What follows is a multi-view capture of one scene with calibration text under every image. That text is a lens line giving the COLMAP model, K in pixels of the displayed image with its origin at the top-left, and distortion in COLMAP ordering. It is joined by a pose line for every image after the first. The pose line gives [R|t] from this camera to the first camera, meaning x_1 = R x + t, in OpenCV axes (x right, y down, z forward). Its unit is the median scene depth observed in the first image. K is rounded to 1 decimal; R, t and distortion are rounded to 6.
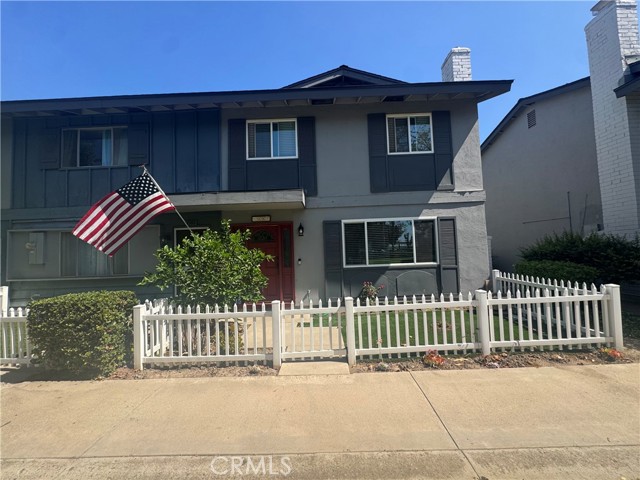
lens RADIAL K [[257.6, 0, 320.0], [0, 257.6, 240.0], [0, 0, 1]] dist [-0.002788, 0.000613]
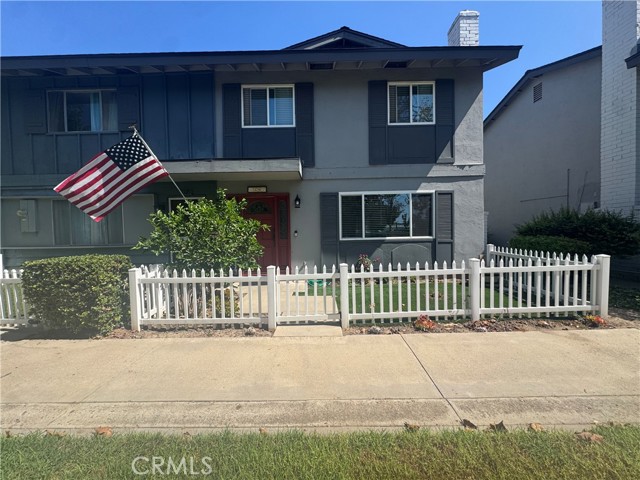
lens RADIAL K [[257.6, 0, 320.0], [0, 257.6, 240.0], [0, 0, 1]] dist [-0.002788, 0.000613]
pose [[0.999823, 0.015478, 0.010667, 0.004141], [-0.016256, 0.996890, 0.077111, 0.030436], [-0.009440, -0.077271, 0.996965, 0.001958]]
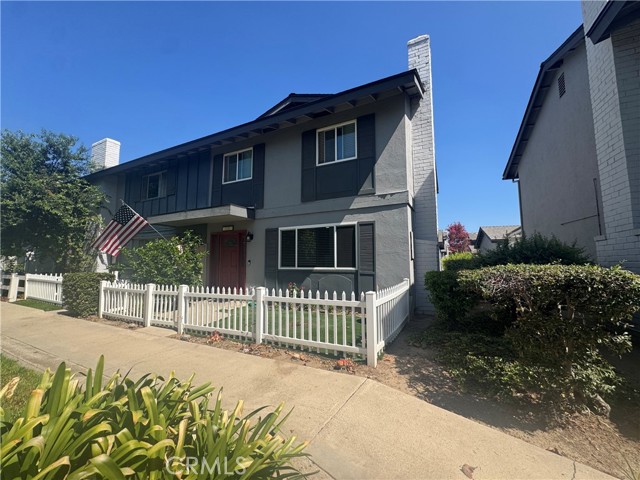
lens RADIAL K [[257.6, 0, 320.0], [0, 257.6, 240.0], [0, 0, 1]] dist [-0.002788, 0.000613]
pose [[0.894878, -0.004845, -0.446285, 0.779216], [-0.008667, 0.999564, -0.028230, 0.008632], [0.446227, 0.029130, 0.894446, 0.050176]]
